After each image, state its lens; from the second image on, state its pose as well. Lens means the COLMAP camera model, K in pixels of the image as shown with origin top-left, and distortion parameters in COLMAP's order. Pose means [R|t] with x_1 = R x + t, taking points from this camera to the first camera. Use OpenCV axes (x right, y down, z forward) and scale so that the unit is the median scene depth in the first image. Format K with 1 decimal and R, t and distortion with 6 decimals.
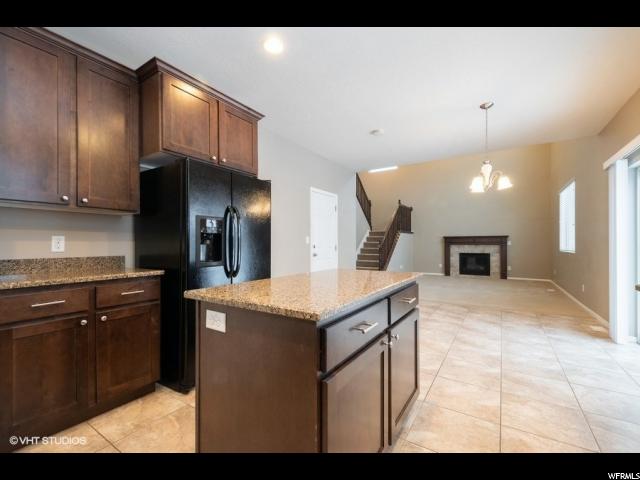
lens RADIAL K [[276.9, 0, 319.7], [0, 276.9, 242.1], [0, 0, 1]] dist [0.002408, -0.000083]
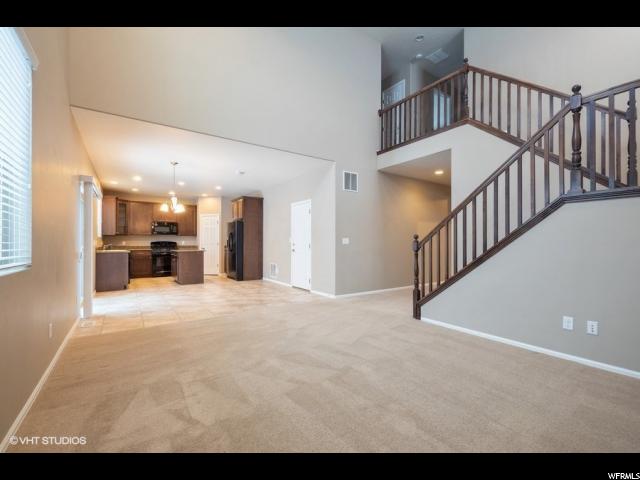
lens RADIAL K [[276.9, 0, 321.9], [0, 276.9, 242.4], [0, 0, 1]] dist [0.002408, -0.000083]
pose [[-0.366957, -0.002009, -0.930236, 1.833794], [0.002942, 0.999990, -0.003320, 0.015100], [0.930233, -0.003955, -0.366948, 2.443732]]
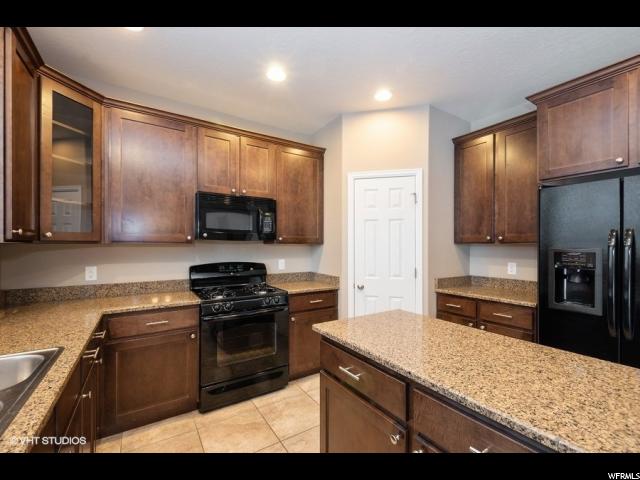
lens RADIAL K [[276.9, 0, 321.0], [0, 276.9, 244.6], [0, 0, 1]] dist [0.002408, -0.000083]
pose [[-0.395465, -0.000198, -0.918481, 0.409547], [-0.001016, 0.999999, 0.000222, -0.067935], [0.918481, 0.001021, -0.395465, 0.422270]]
